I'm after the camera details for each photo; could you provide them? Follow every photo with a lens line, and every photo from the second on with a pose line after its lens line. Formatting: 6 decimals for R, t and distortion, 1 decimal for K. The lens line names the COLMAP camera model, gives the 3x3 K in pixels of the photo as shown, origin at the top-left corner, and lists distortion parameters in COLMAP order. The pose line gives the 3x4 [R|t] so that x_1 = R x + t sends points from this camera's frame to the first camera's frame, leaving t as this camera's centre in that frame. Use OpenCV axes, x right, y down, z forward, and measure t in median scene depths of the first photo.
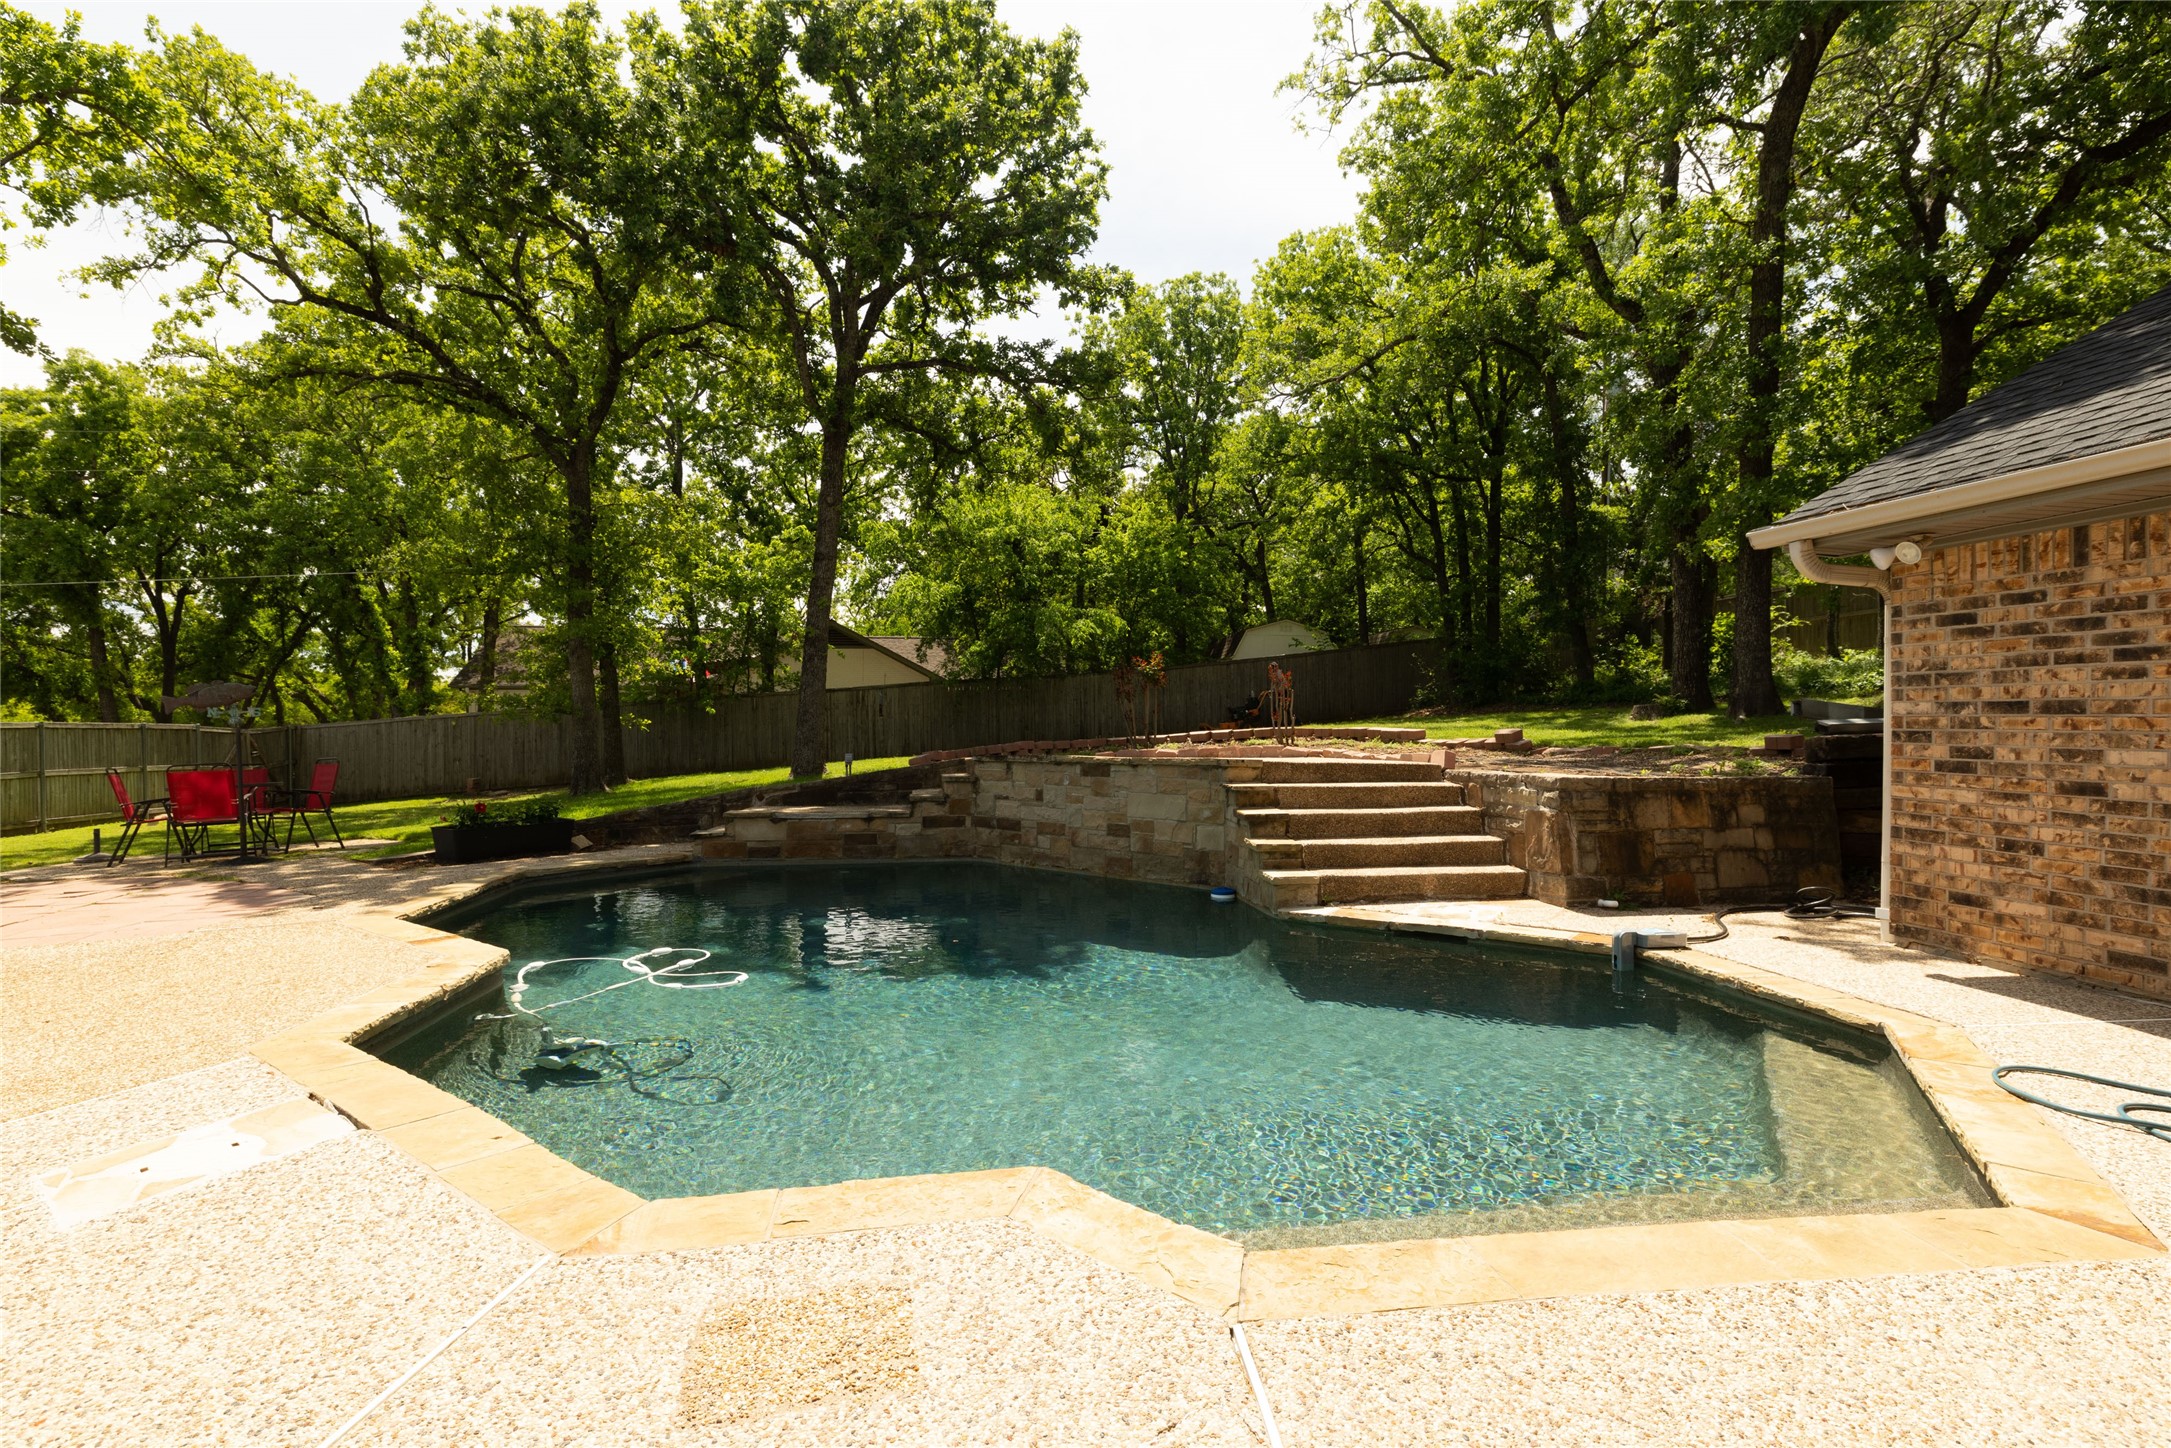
lens RADIAL K [[1075.2, 0, 1083.0], [0, 1075.2, 719.7], [0, 0, 1]] dist [0.003082, 0.000651]
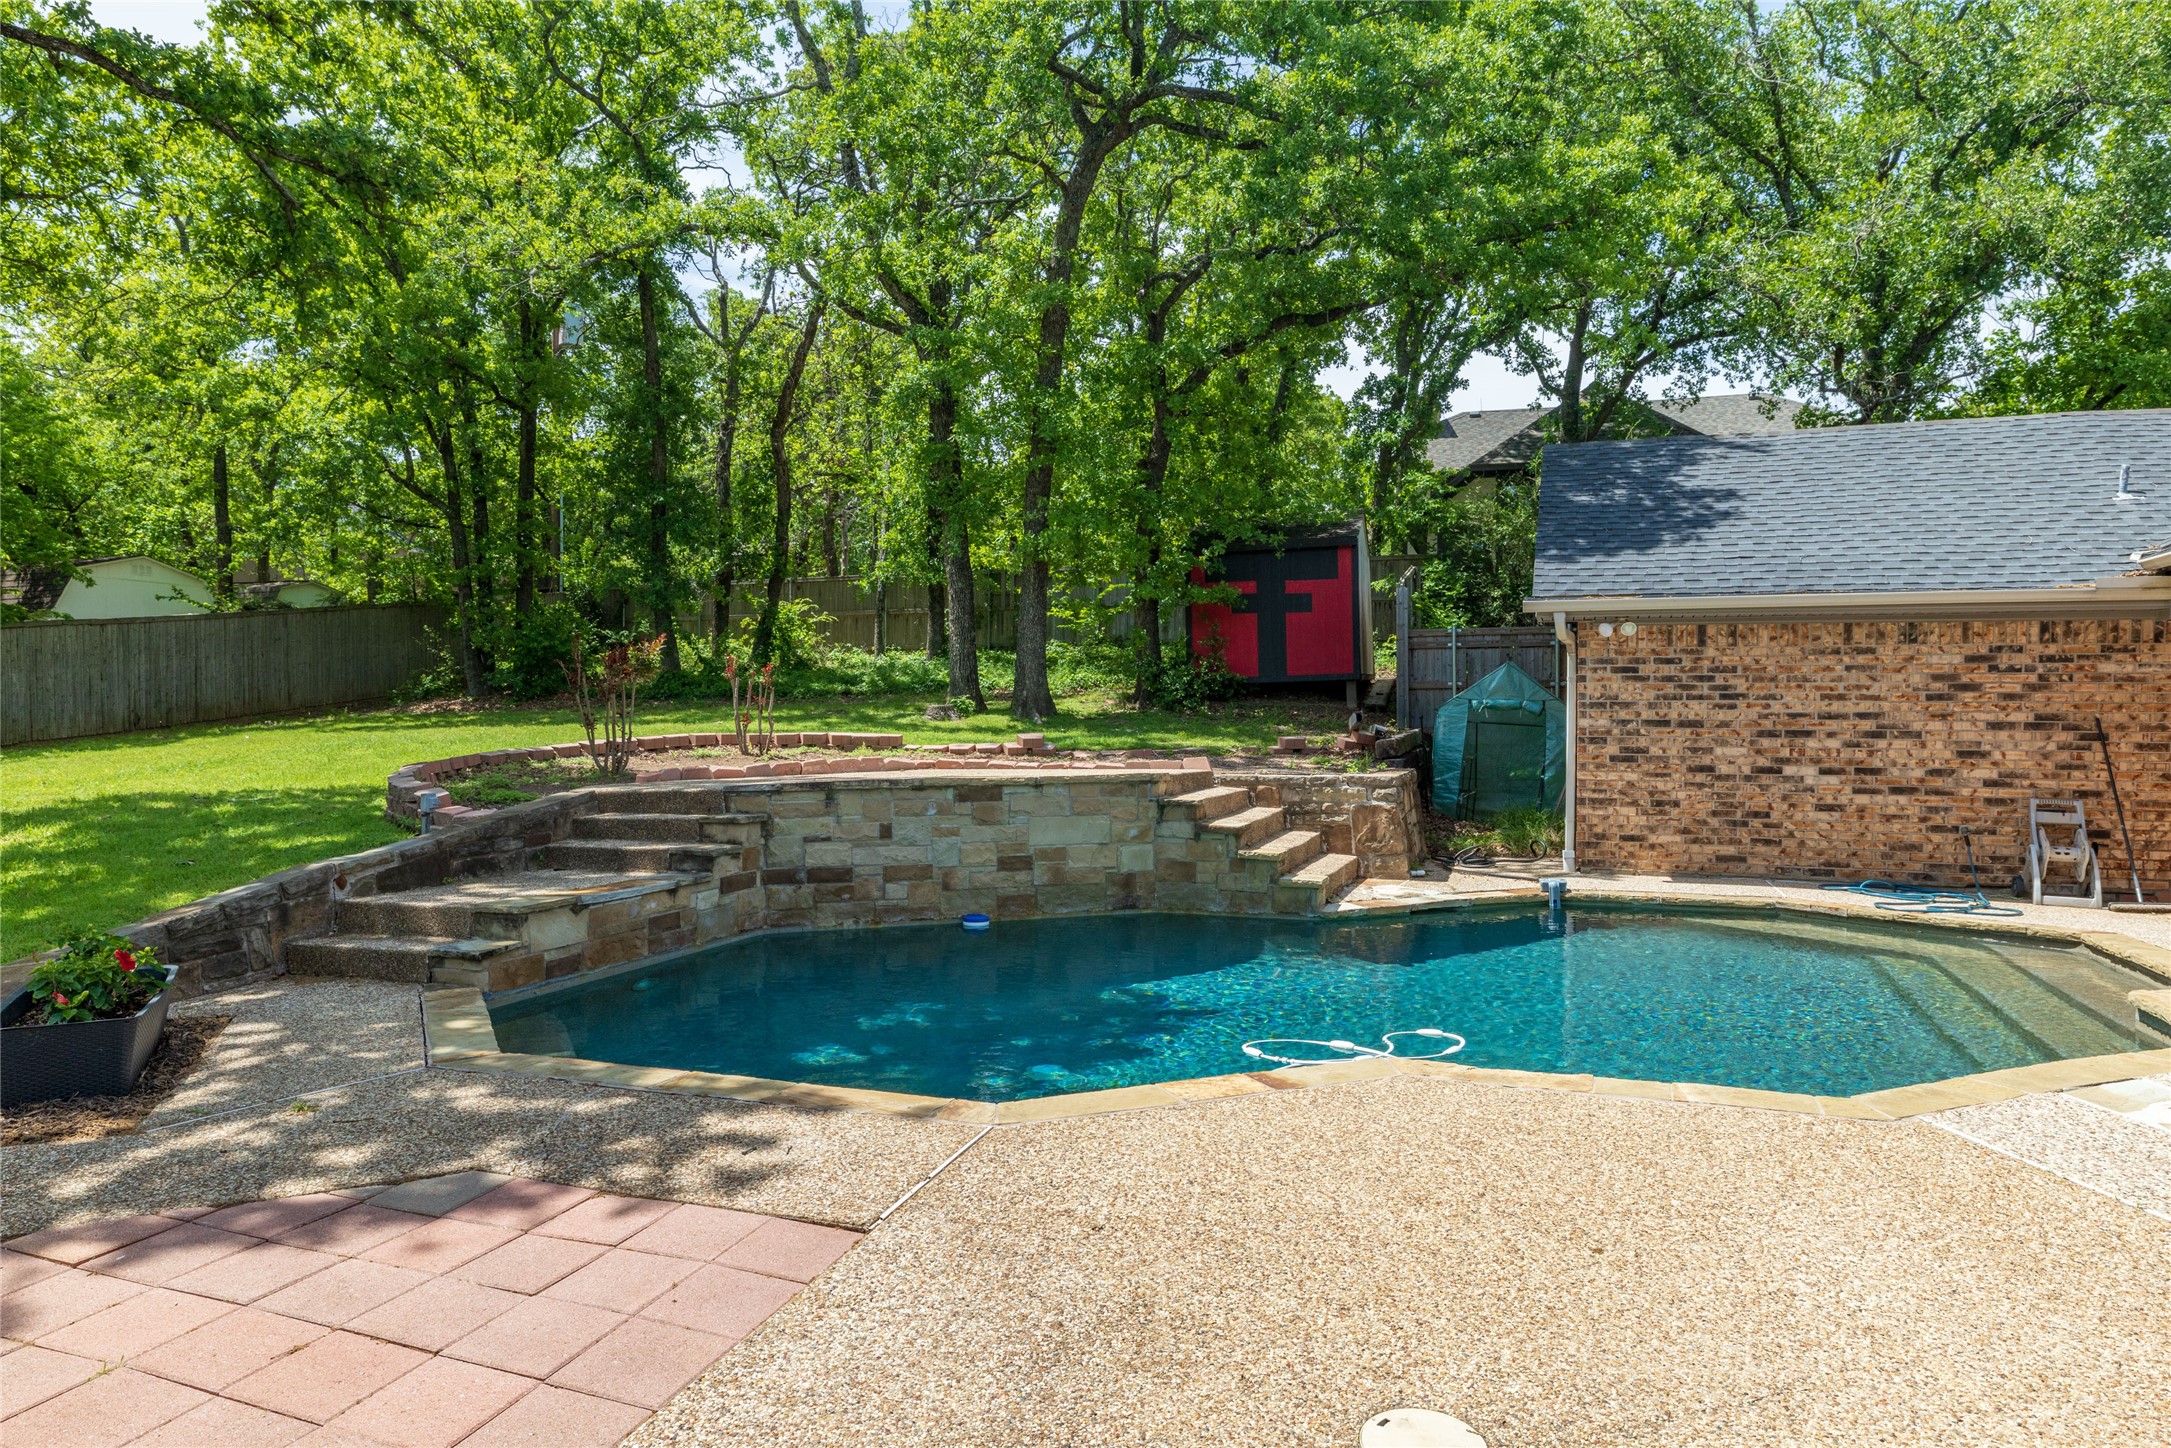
lens RADIAL K [[1379.1, 0, 1047.1], [0, 1379.1, 719.1], [0, 0, 1]] dist [-0.002538, -0.001032]
pose [[0.489743, -0.005219, 0.871851, -1.551788], [-0.003512, 0.999962, 0.007959, -0.032655], [-0.871860, -0.006960, 0.489706, 0.775674]]
